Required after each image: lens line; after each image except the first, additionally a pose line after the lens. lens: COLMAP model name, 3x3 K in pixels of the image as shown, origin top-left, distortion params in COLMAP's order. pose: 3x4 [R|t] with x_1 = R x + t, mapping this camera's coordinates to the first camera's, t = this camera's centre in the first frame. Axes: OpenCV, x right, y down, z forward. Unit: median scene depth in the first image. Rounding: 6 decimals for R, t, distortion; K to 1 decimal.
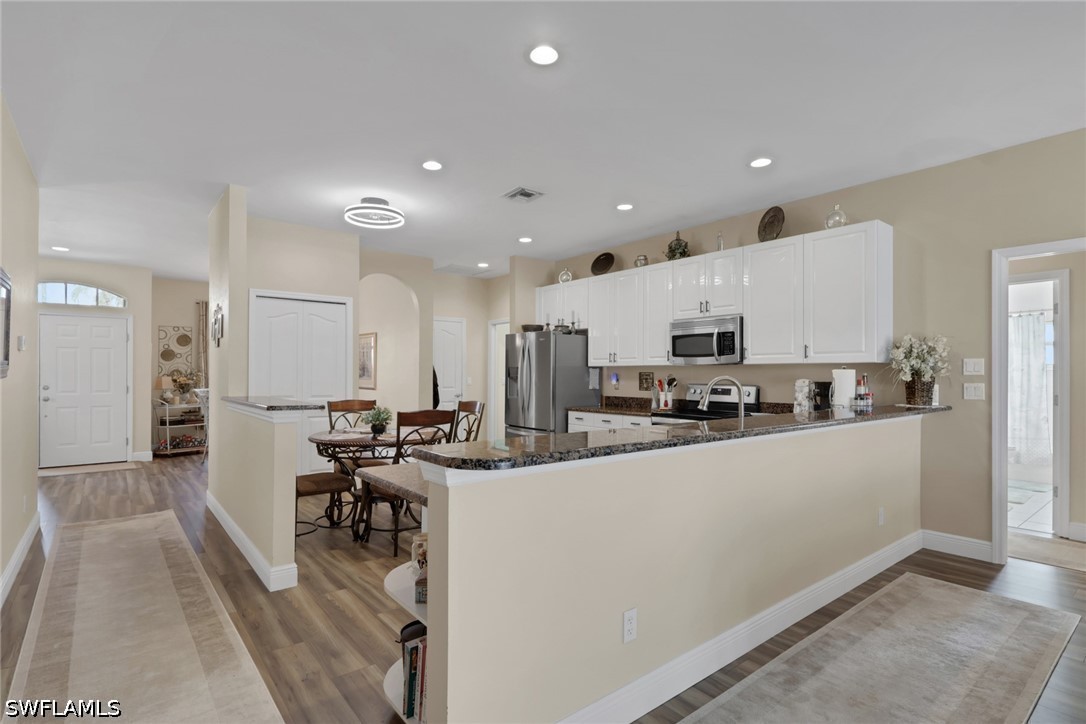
lens RADIAL K [[526.1, 0, 540.5], [0, 526.1, 365.8], [0, 0, 1]] dist [0.014948, -0.015607]
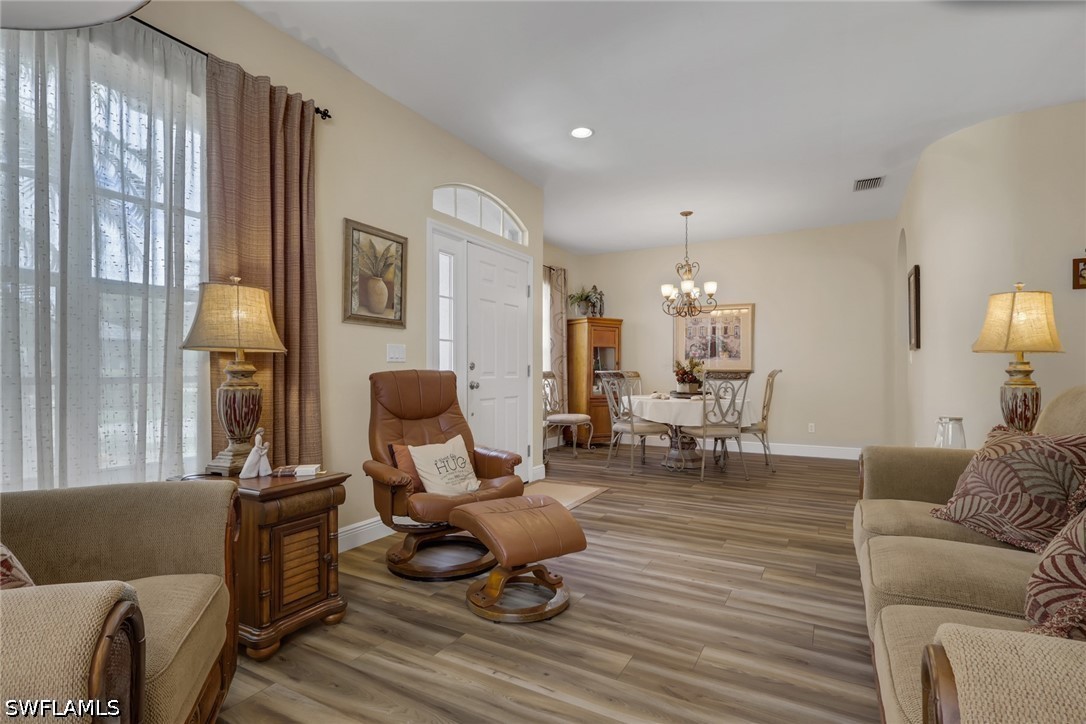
lens RADIAL K [[526.1, 0, 540.5], [0, 526.1, 365.8], [0, 0, 1]] dist [0.014948, -0.015607]
pose [[0.930777, 0.004704, 0.365557, -0.921701], [-0.006380, 0.999974, 0.003376, 0.032750], [-0.365532, -0.005474, 0.930783, 0.355635]]
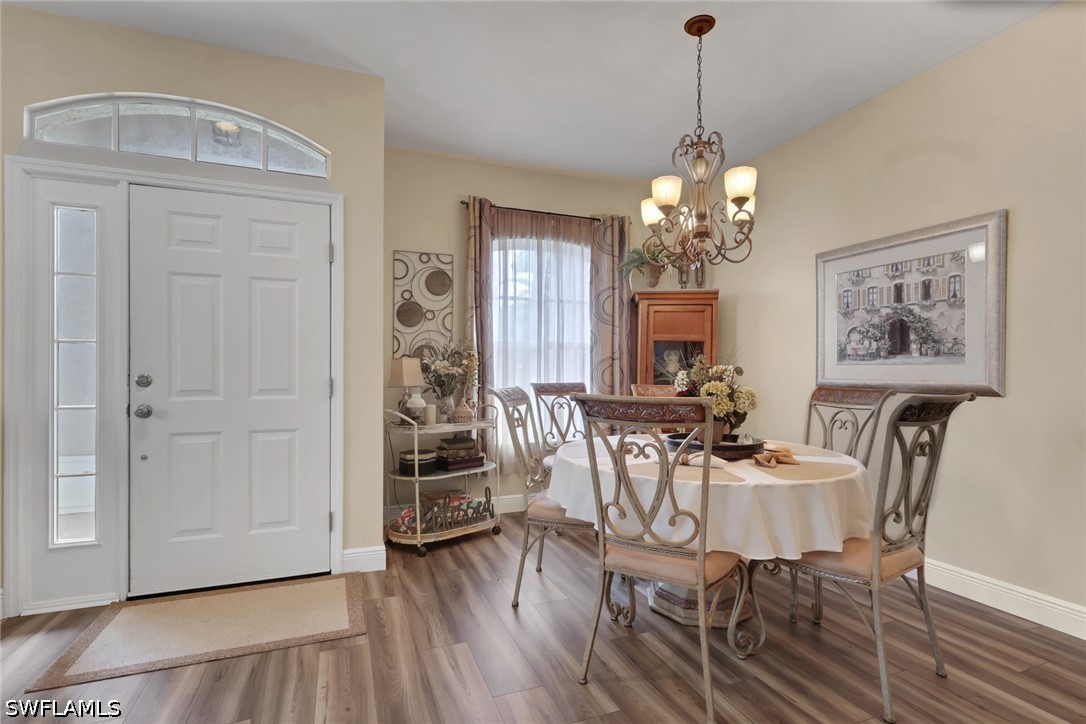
lens RADIAL K [[526.1, 0, 540.5], [0, 526.1, 365.8], [0, 0, 1]] dist [0.014948, -0.015607]
pose [[0.949951, -0.000573, -0.312398, -0.472226], [0.001578, 0.999994, 0.002966, 0.025550], [0.312394, -0.003310, 0.949947, 0.622257]]
